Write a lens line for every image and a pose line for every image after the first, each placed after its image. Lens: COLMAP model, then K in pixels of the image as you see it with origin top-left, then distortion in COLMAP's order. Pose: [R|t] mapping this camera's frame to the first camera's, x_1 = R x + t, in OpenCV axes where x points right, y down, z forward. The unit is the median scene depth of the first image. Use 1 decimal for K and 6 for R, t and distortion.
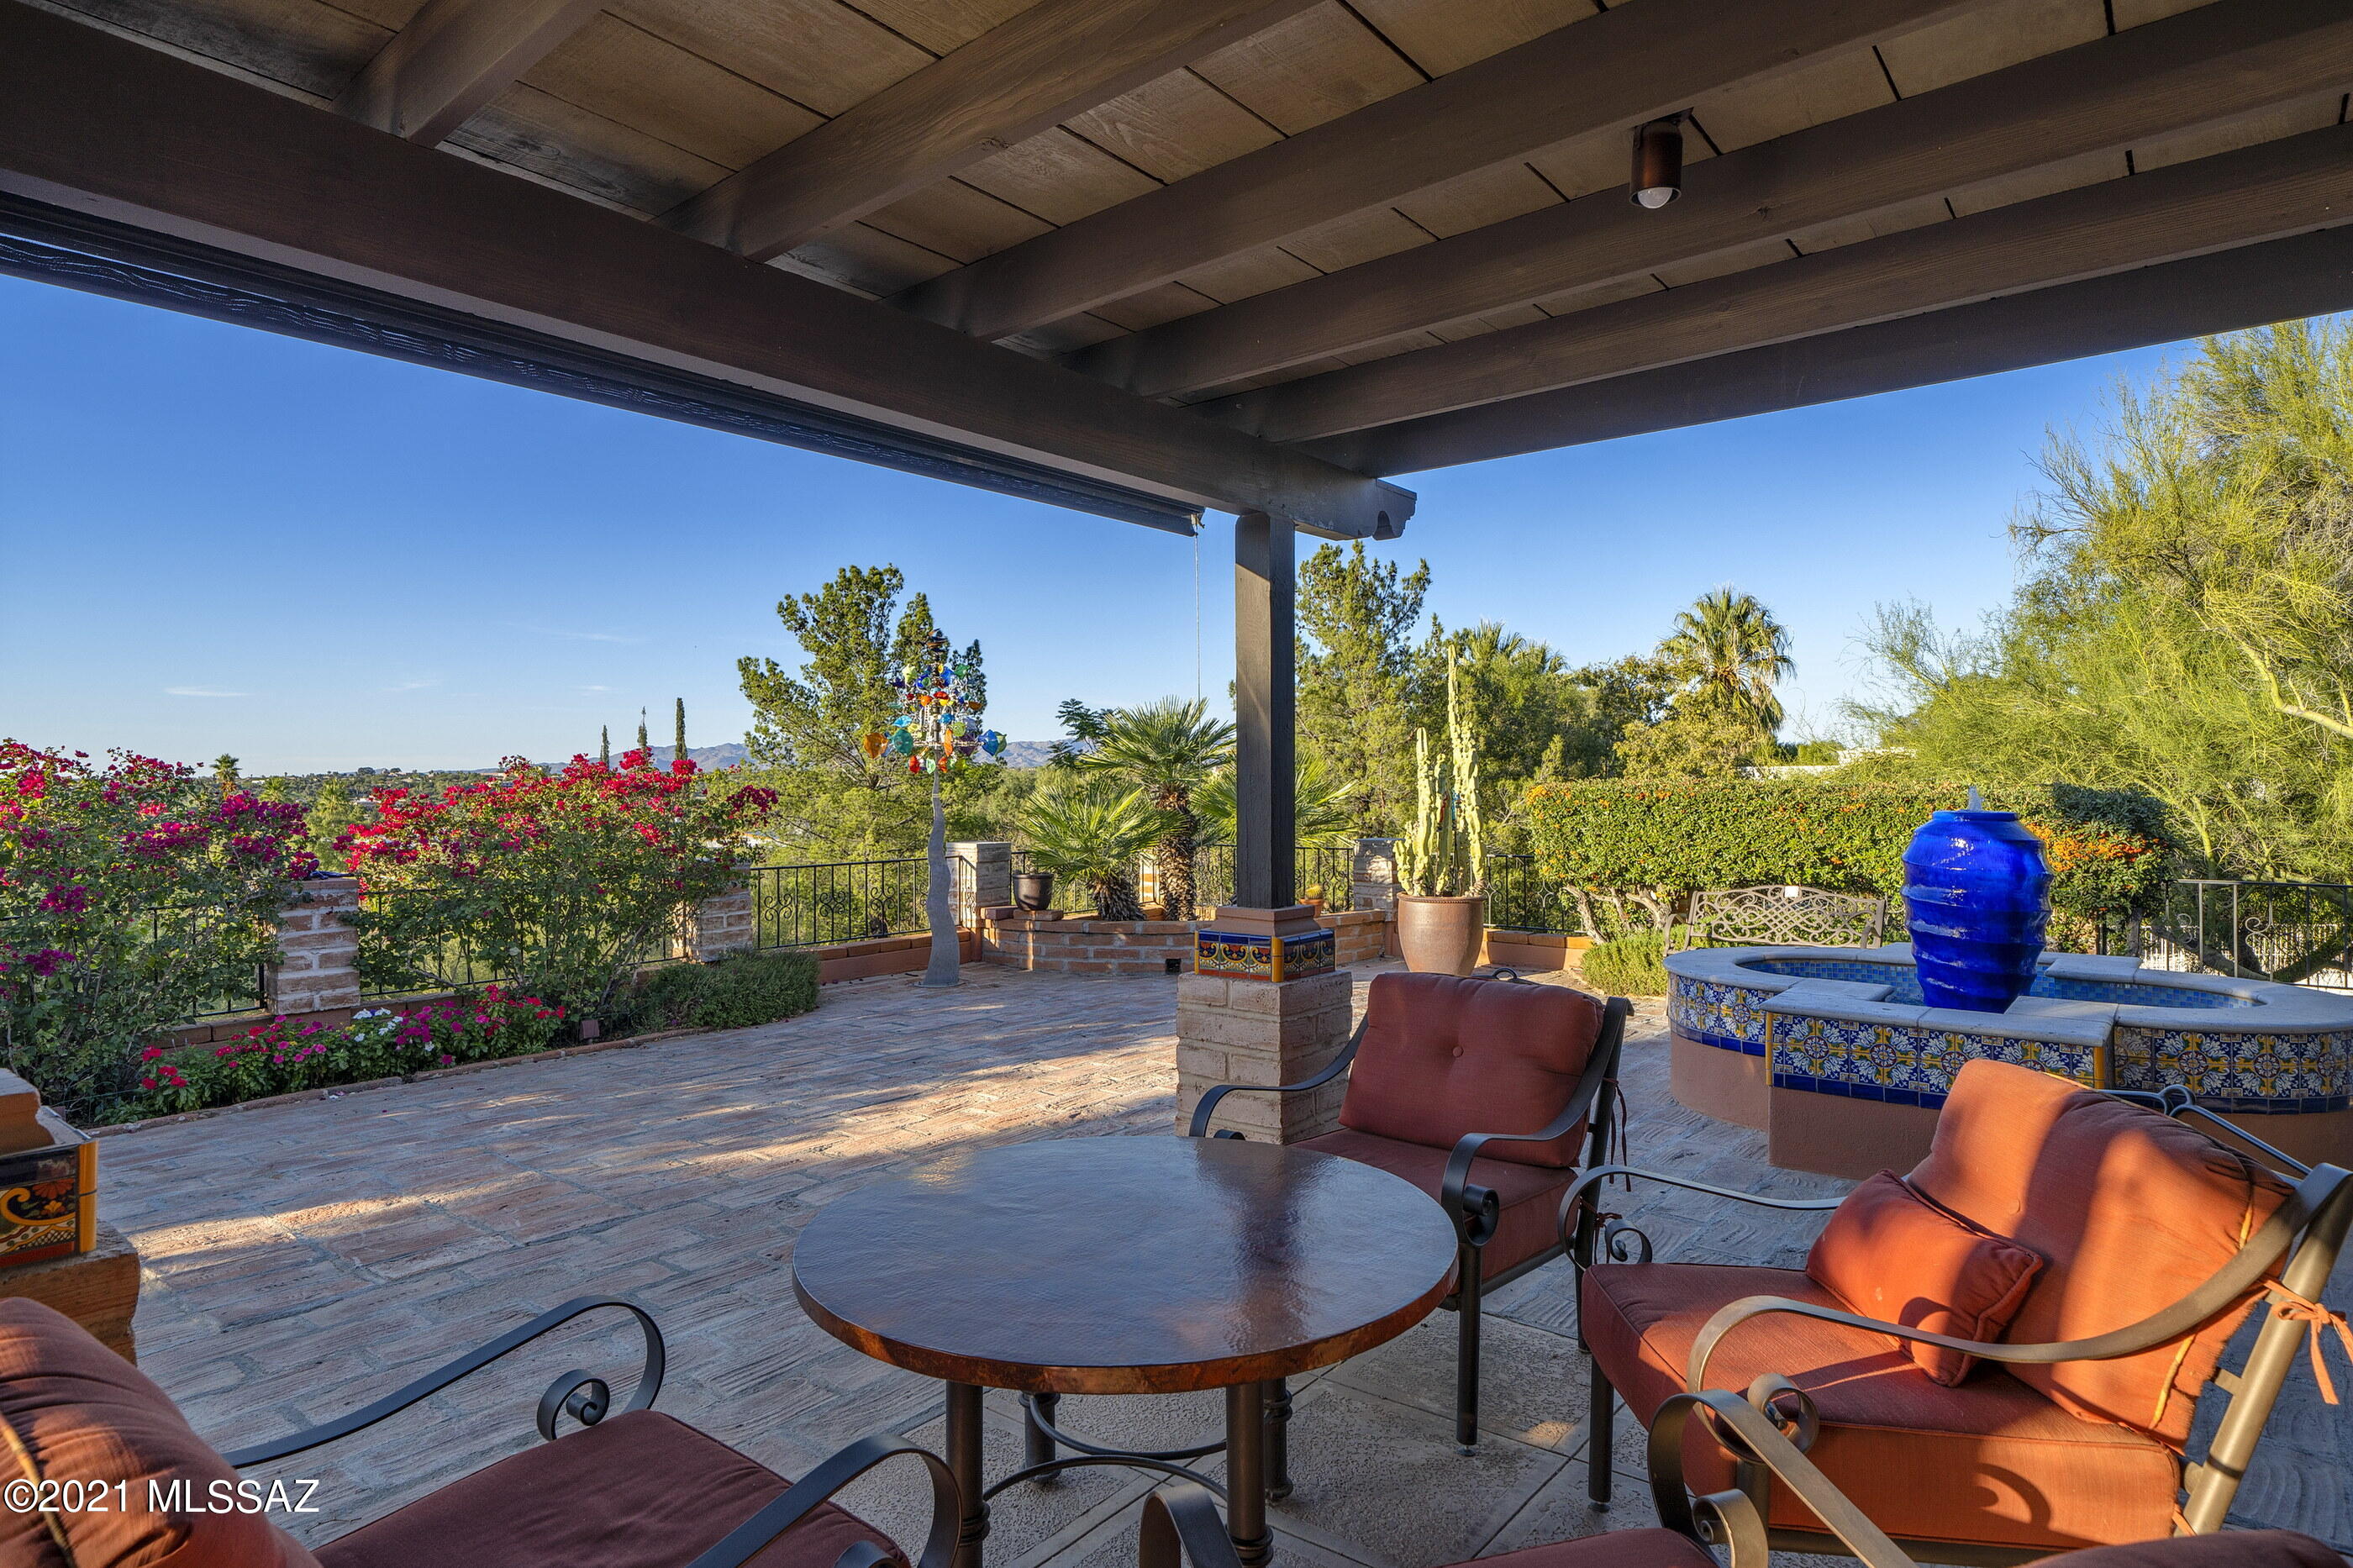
lens RADIAL K [[1280.2, 0, 1169.5], [0, 1280.2, 785.2], [0, 0, 1]] dist [-0.003043, 0.000763]
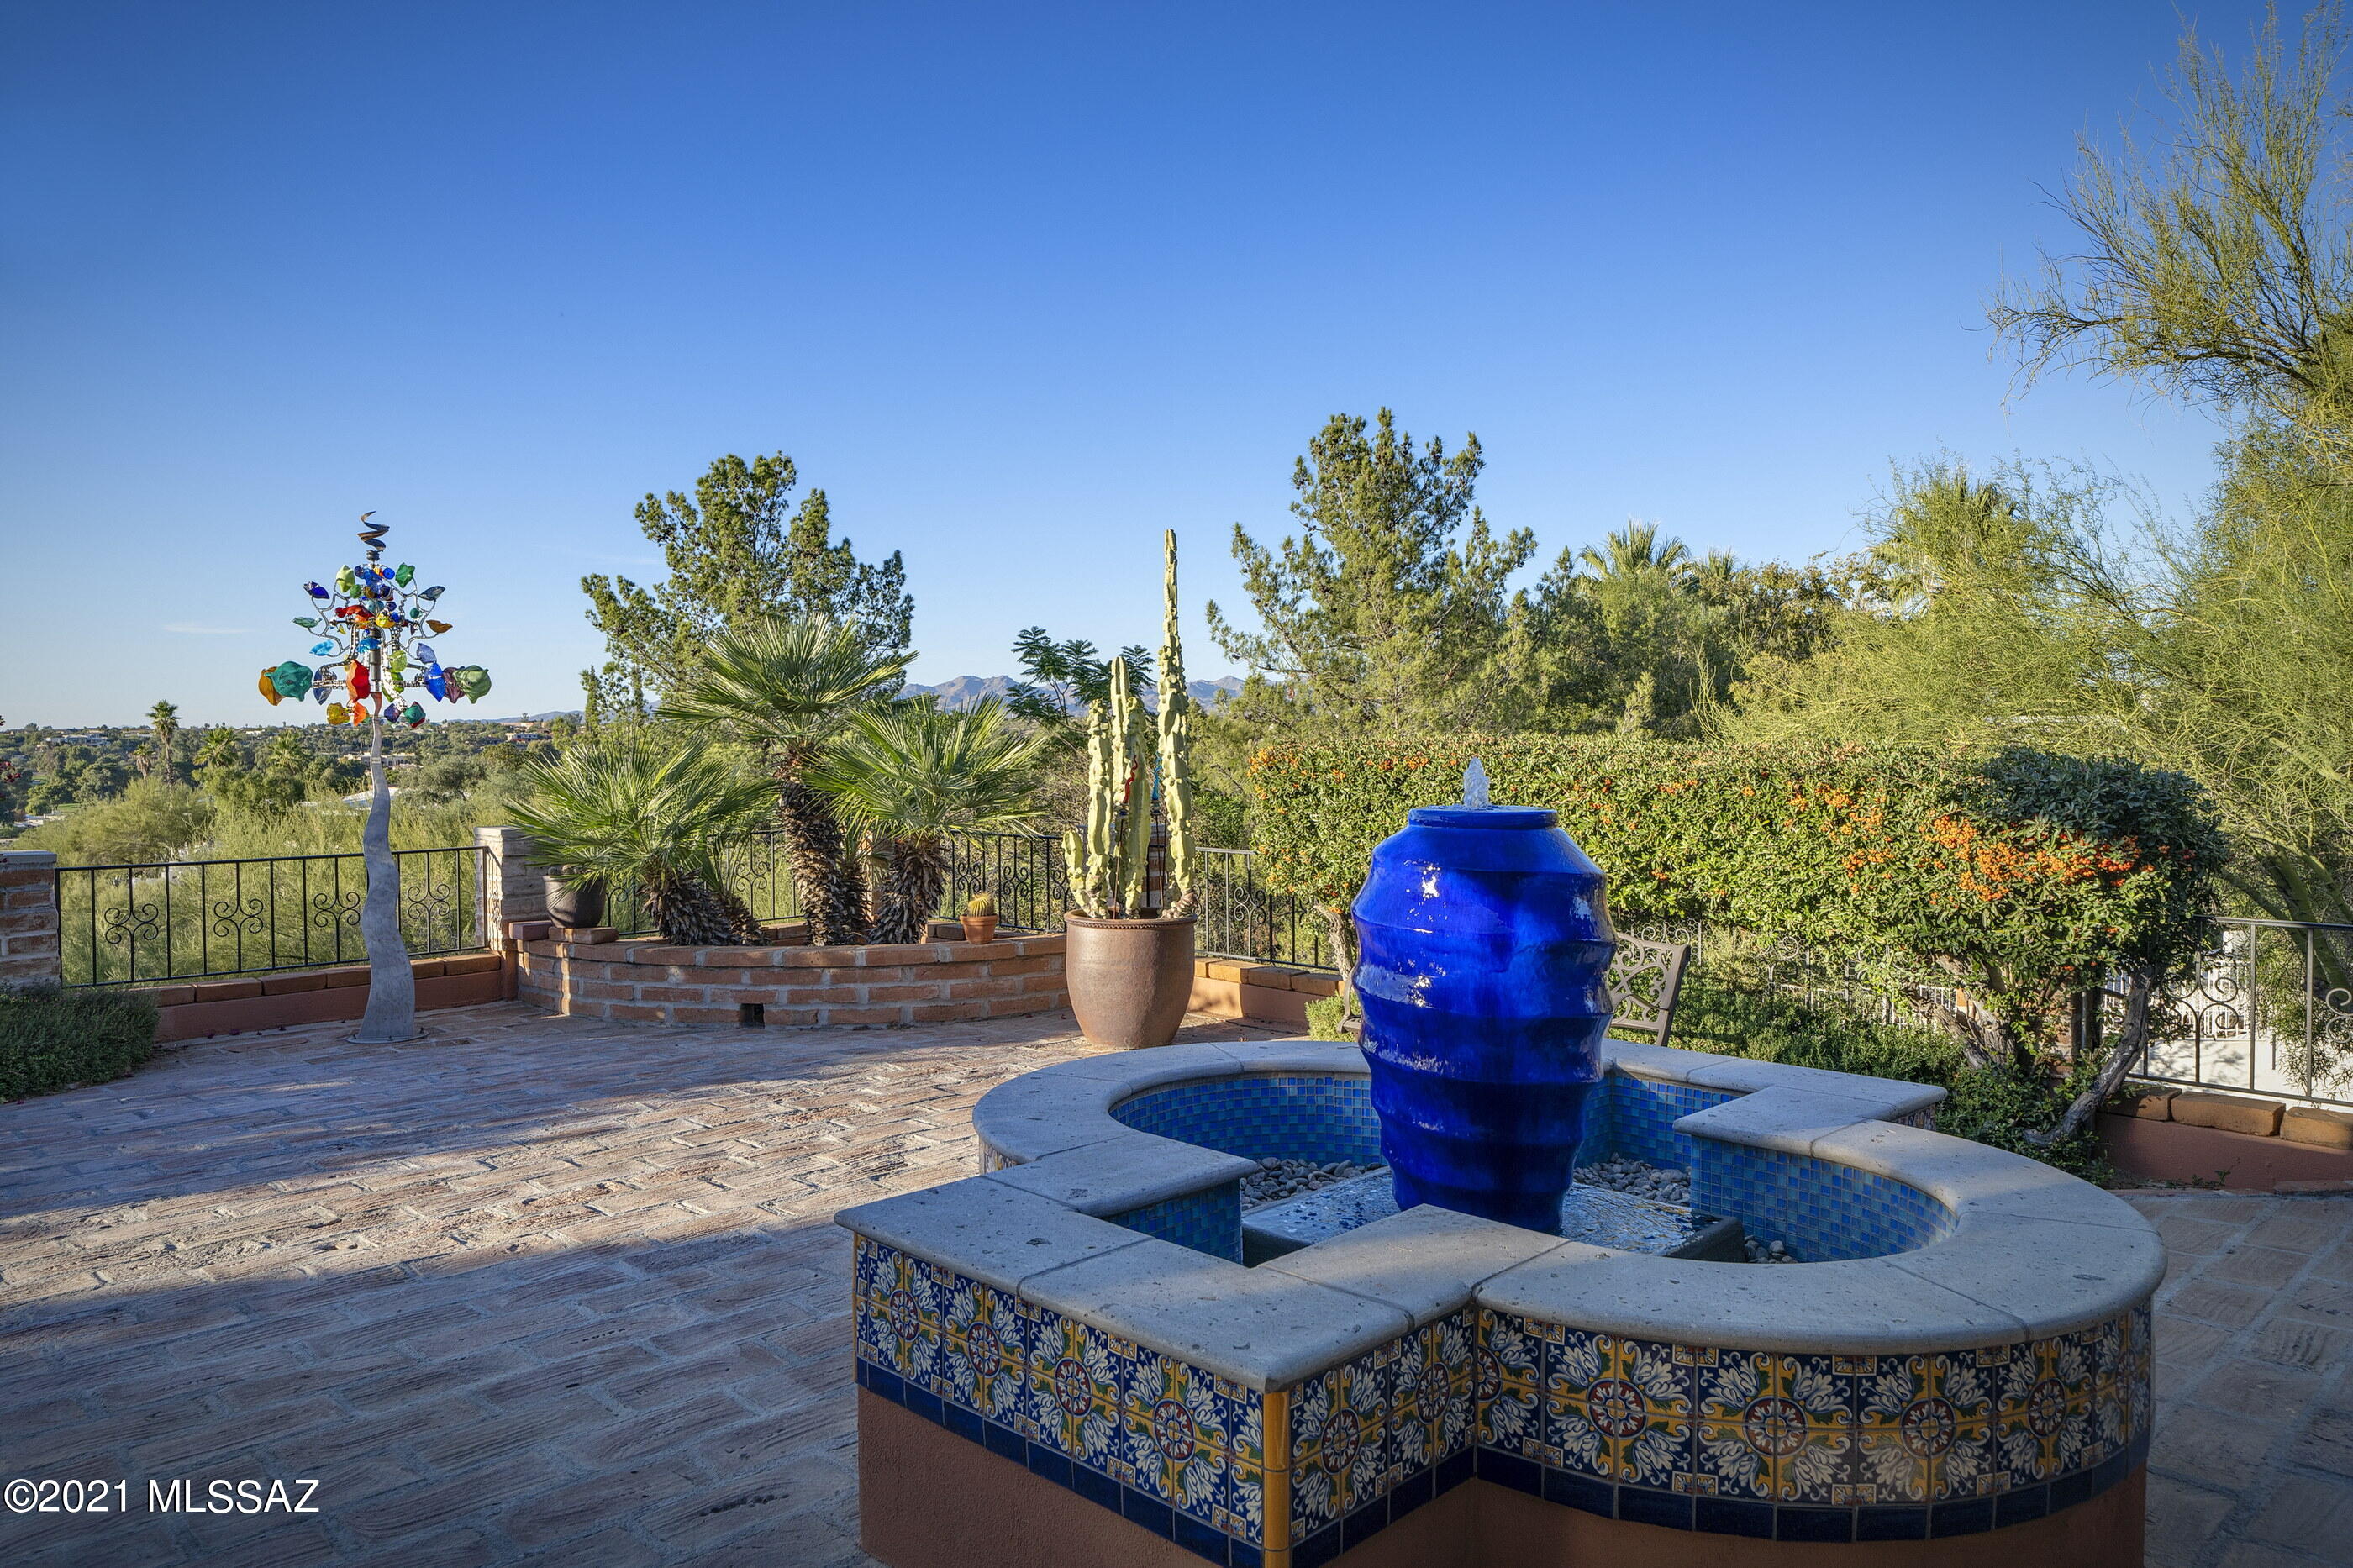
lens RADIAL K [[1582.7, 0, 1179.1], [0, 1582.7, 782.4], [0, 0, 1]] dist [0.007251, -0.001512]
pose [[0.995862, 0.003910, -0.090797, 0.239017], [-0.001363, 0.999604, 0.028097, -0.003197], [0.090871, -0.027857, 0.995473, 0.155977]]
